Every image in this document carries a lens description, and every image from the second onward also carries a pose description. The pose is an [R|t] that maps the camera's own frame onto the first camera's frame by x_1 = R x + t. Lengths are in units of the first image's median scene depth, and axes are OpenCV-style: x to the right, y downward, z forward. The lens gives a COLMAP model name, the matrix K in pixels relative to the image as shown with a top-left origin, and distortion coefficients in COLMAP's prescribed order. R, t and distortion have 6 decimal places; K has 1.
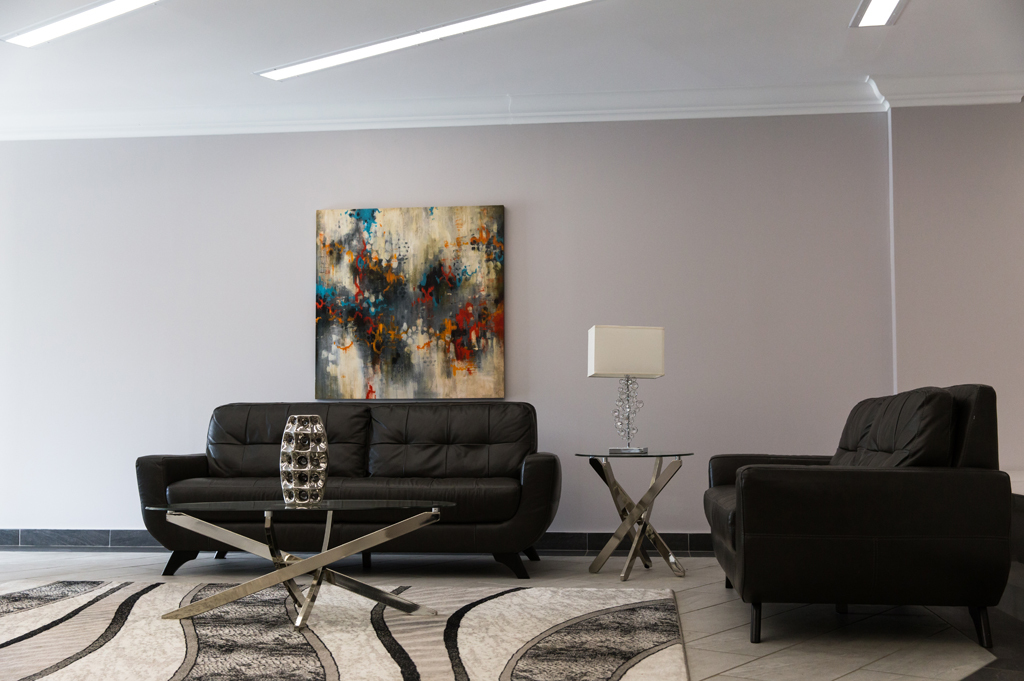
lens RADIAL K [[1165.8, 0, 513.2], [0, 1165.8, 335.1], [0, 0, 1]] dist [0.000477, 0.000000]
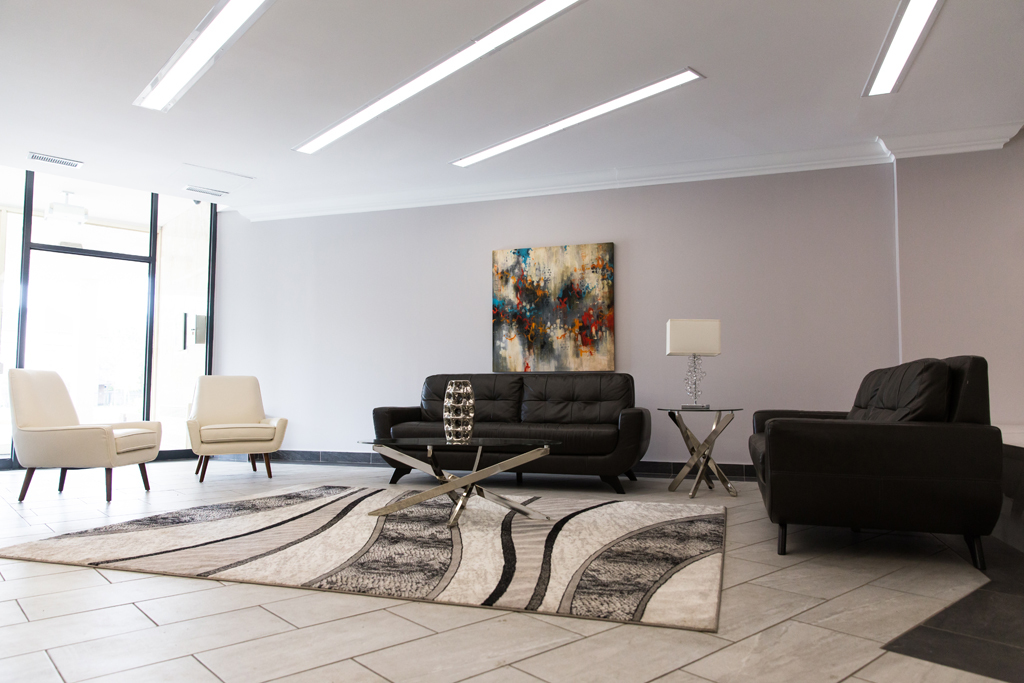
lens RADIAL K [[688.6, 0, 509.6], [0, 688.6, 343.9], [0, 0, 1]] dist [0.017943, -0.015580]
pose [[0.979652, -0.009784, -0.200465, 0.038002], [0.011634, 0.999900, 0.008053, 0.010519], [0.200366, -0.010222, 0.979668, 0.104606]]
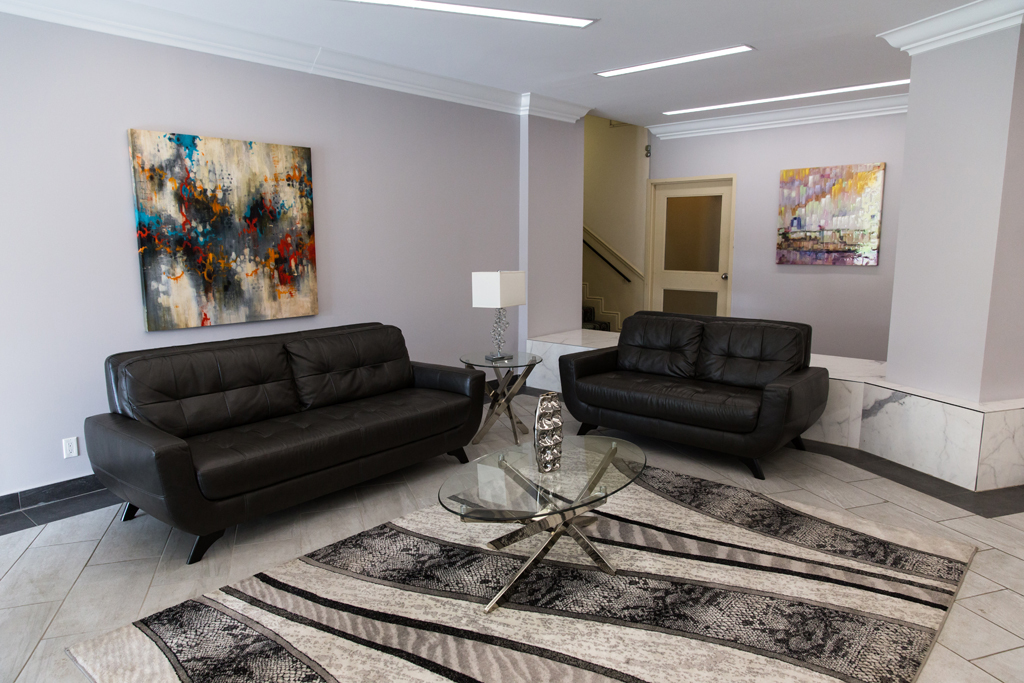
lens RADIAL K [[688.6, 0, 512.5], [0, 688.6, 342.5], [0, 0, 1]] dist [0.017943, -0.015580]
pose [[0.561098, -0.127600, 0.817855, -0.480686], [-0.065343, 0.978136, 0.197436, -0.071681], [-0.825166, -0.164222, 0.540493, 0.439903]]
